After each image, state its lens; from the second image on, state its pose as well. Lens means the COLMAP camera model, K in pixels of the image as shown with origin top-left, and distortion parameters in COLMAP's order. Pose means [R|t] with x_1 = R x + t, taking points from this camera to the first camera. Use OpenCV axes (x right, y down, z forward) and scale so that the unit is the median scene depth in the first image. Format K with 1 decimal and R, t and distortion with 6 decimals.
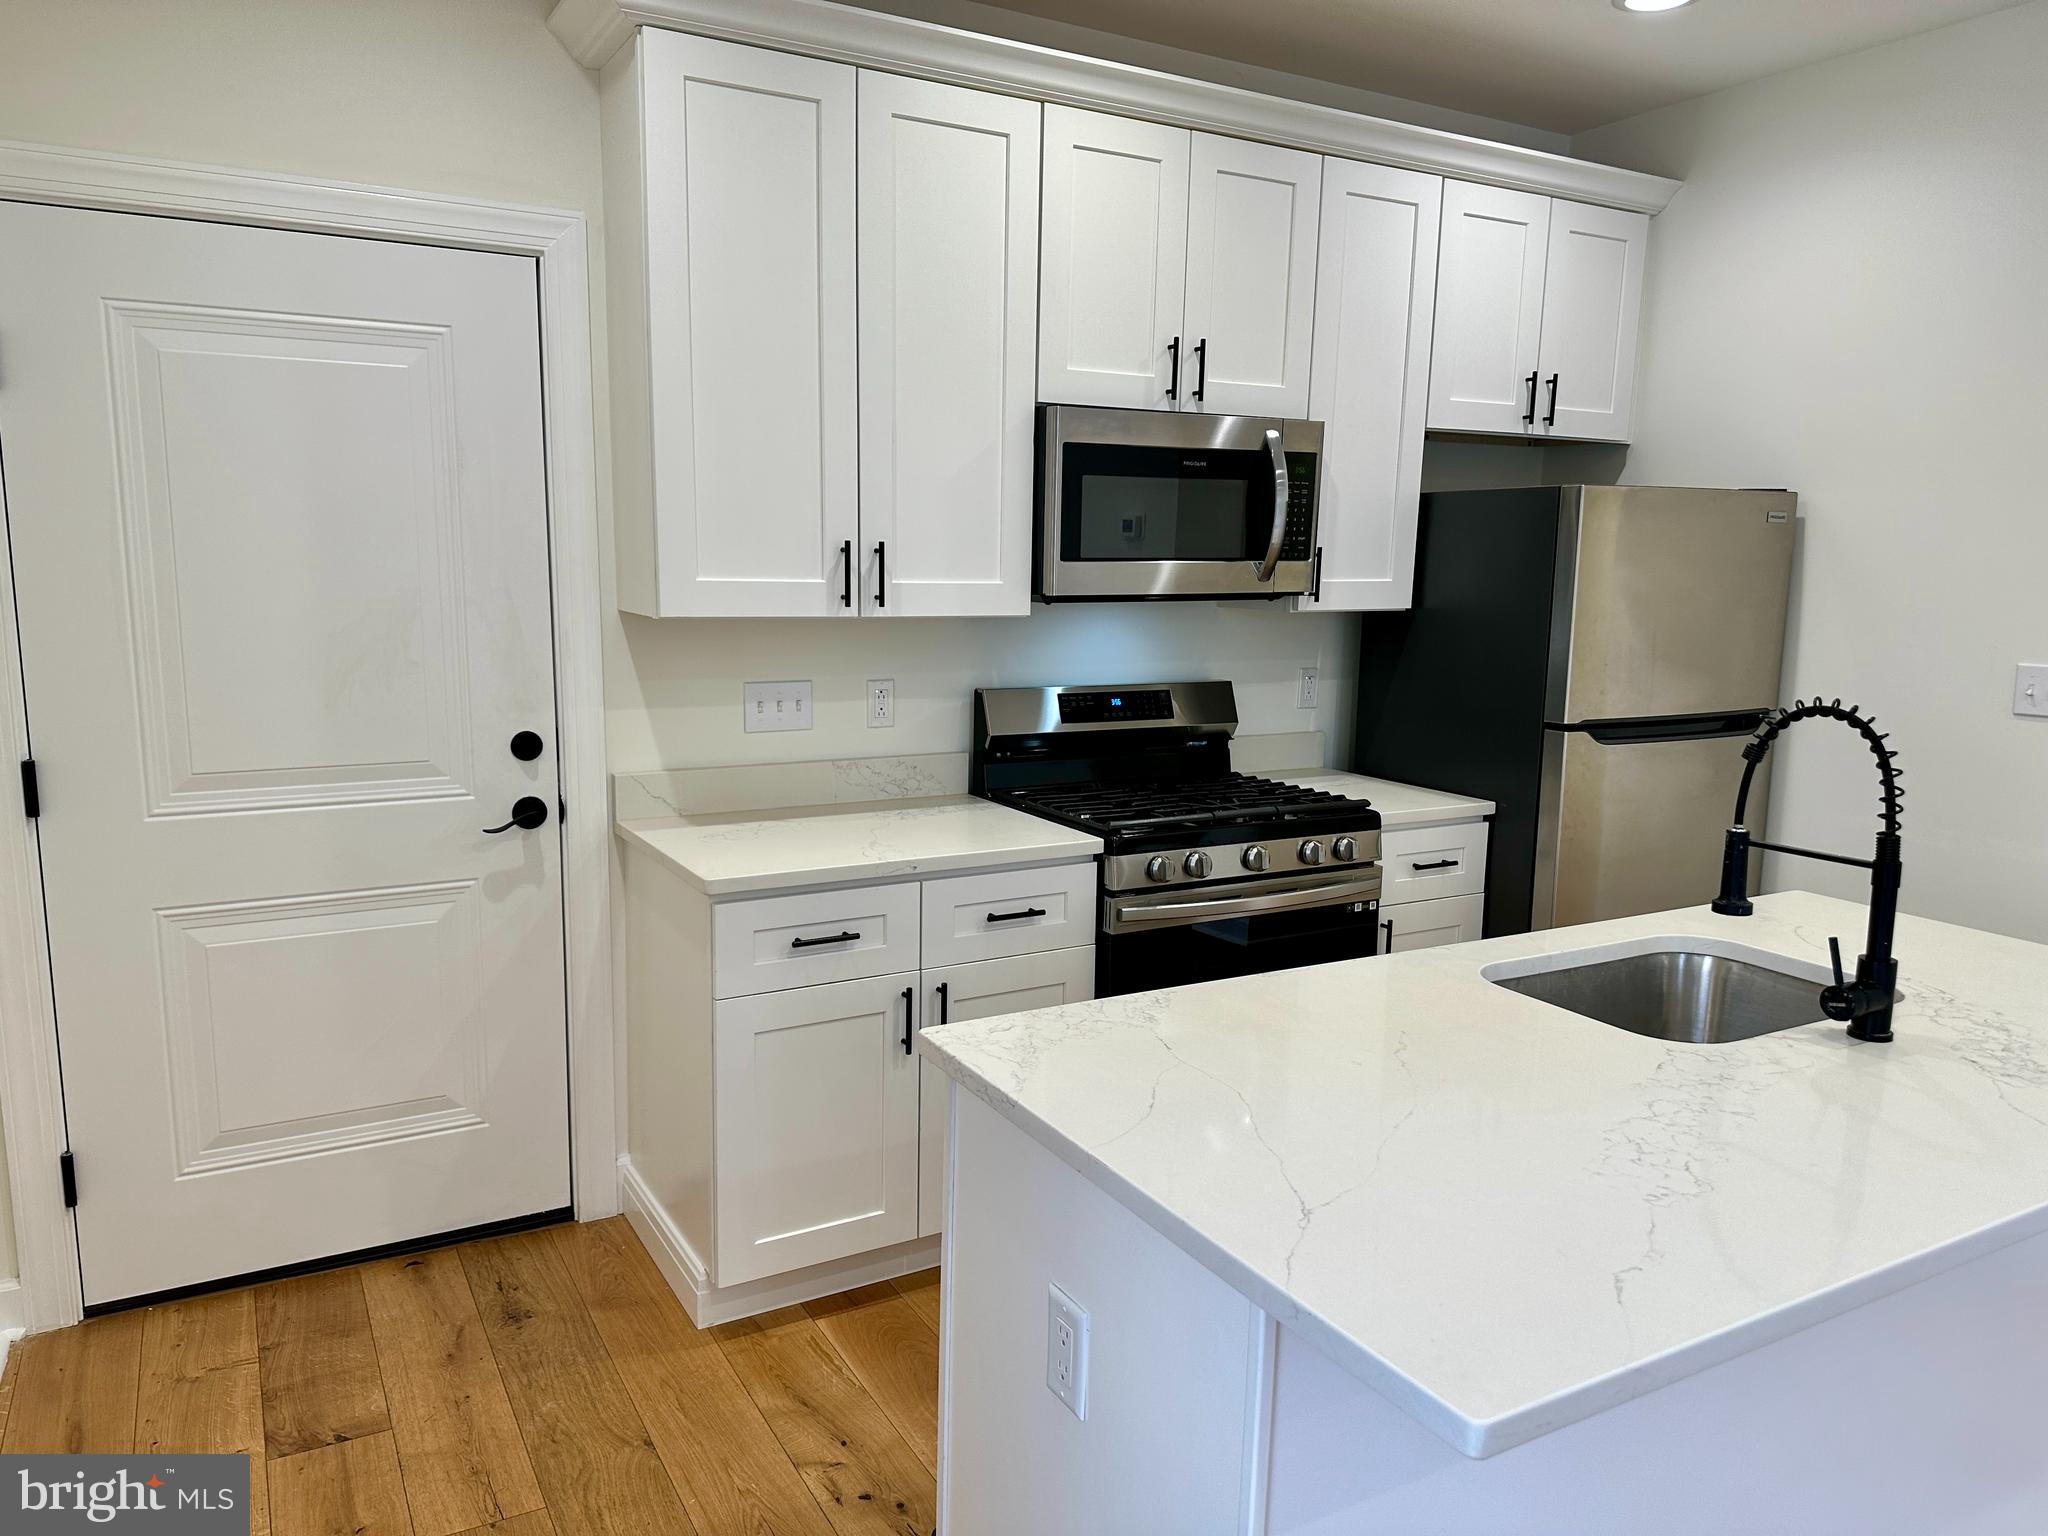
lens RADIAL K [[1418.3, 0, 1016.6], [0, 1418.3, 774.9], [0, 0, 1]] dist [-0.002899, -0.002152]
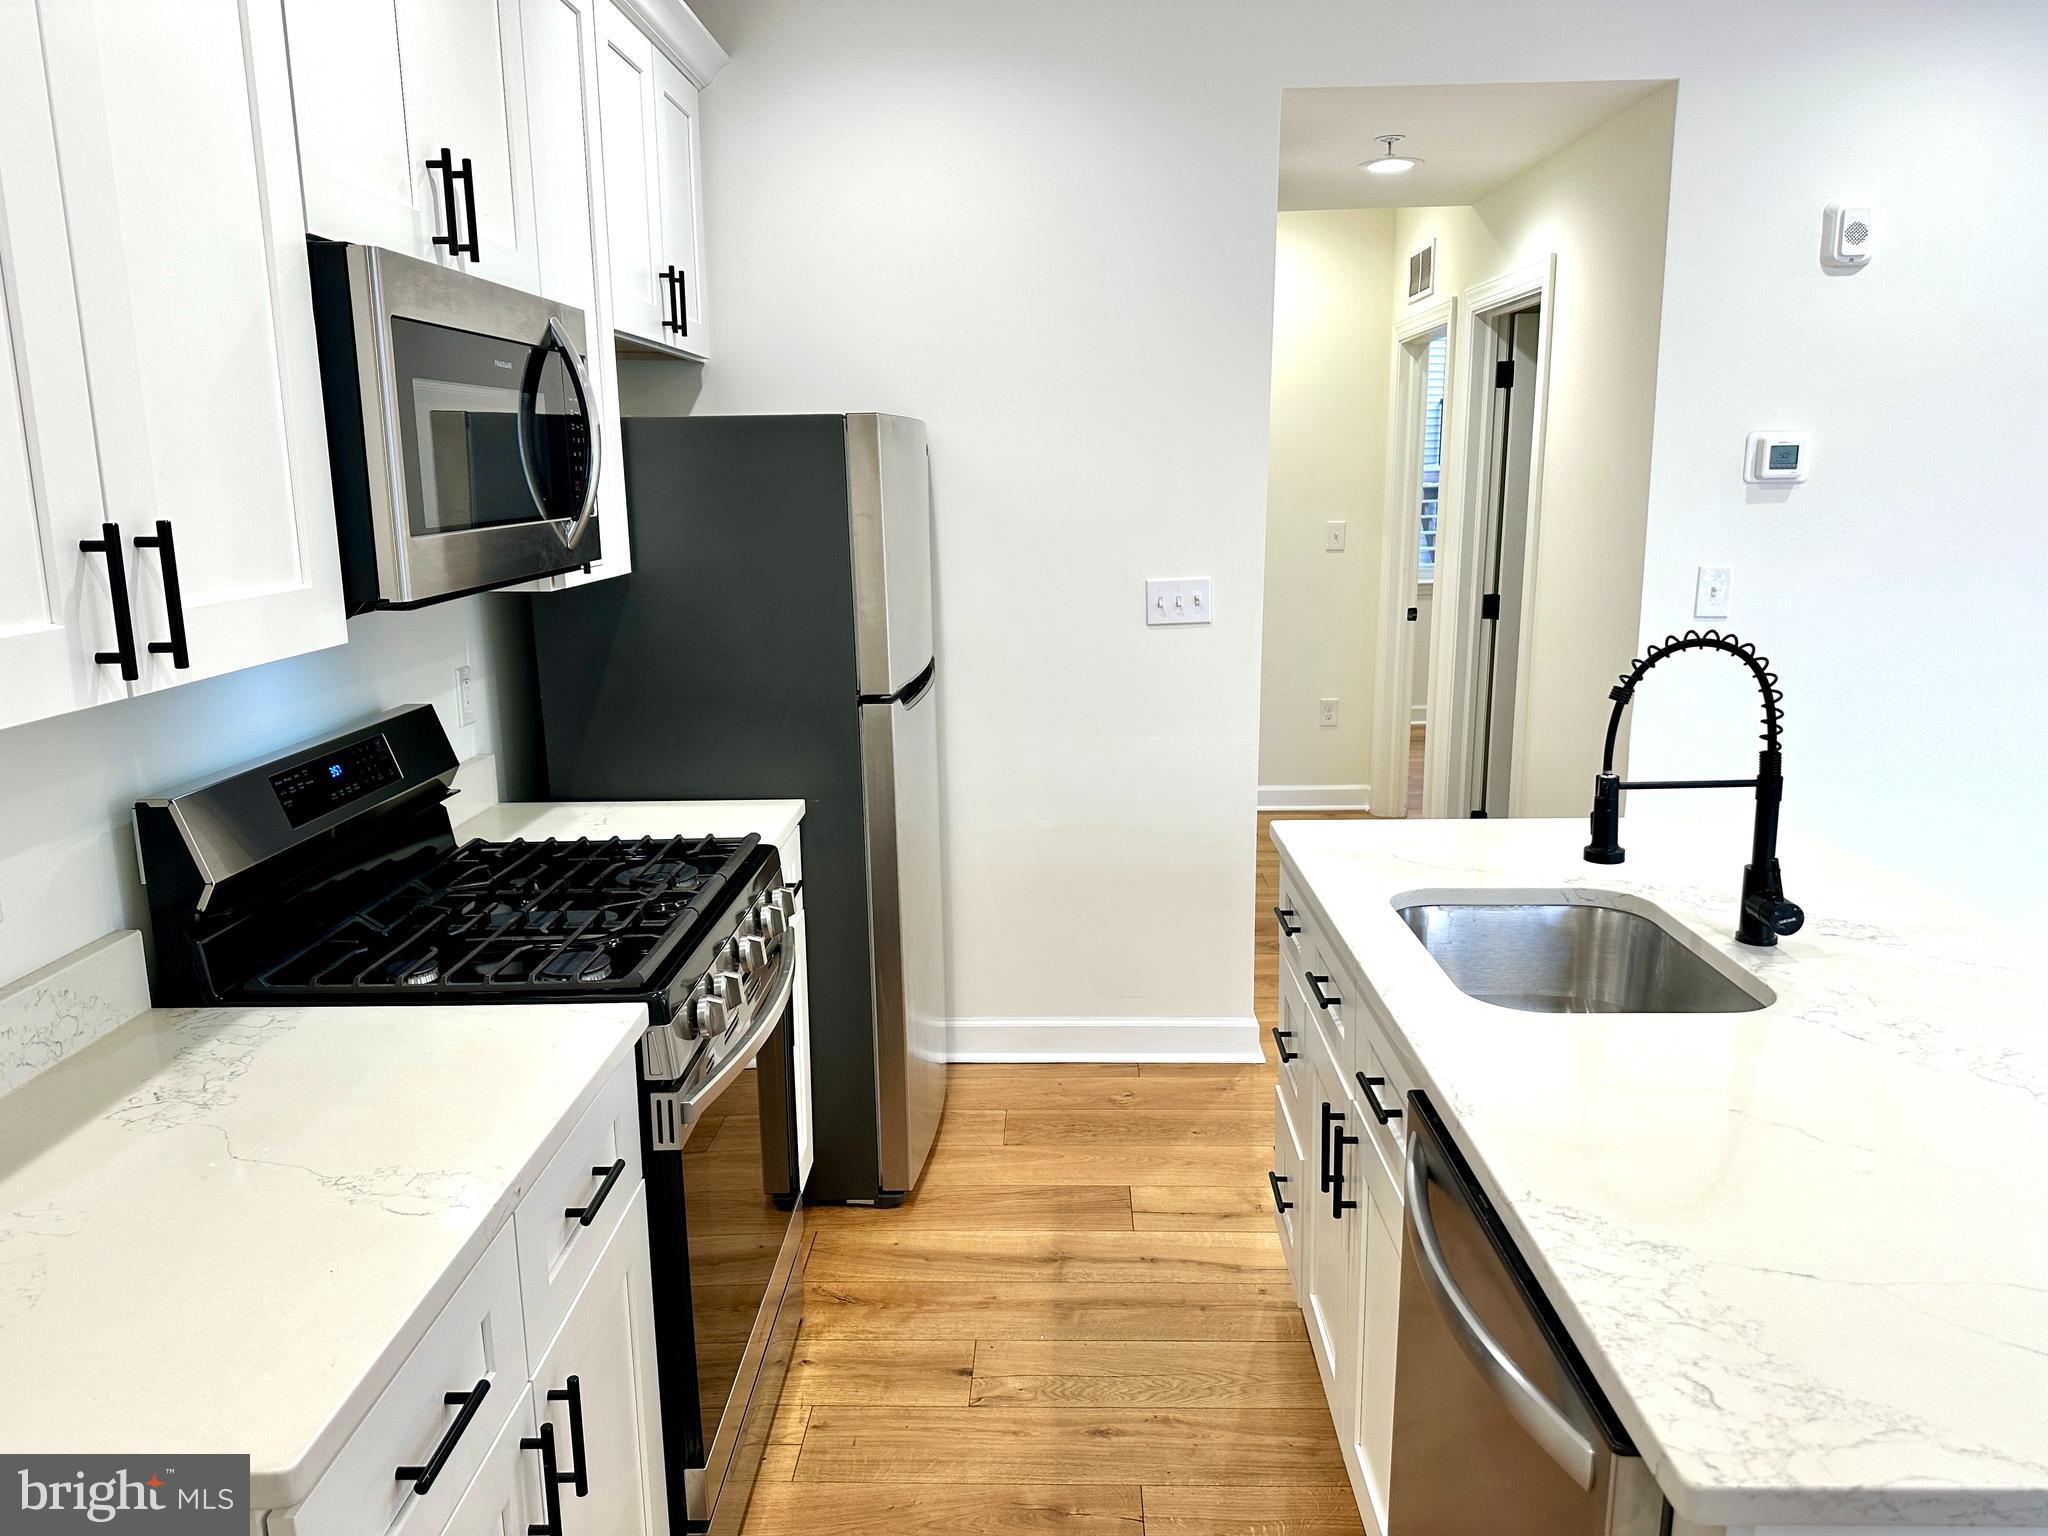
lens RADIAL K [[1418.3, 0, 1024.4], [0, 1418.3, 760.7], [0, 0, 1]] dist [-0.002899, -0.002152]
pose [[0.505533, -0.191376, 0.841316, -0.560512], [0.157178, 0.979201, 0.128296, -0.175619], [-0.848370, 0.067378, 0.525098, 0.906986]]
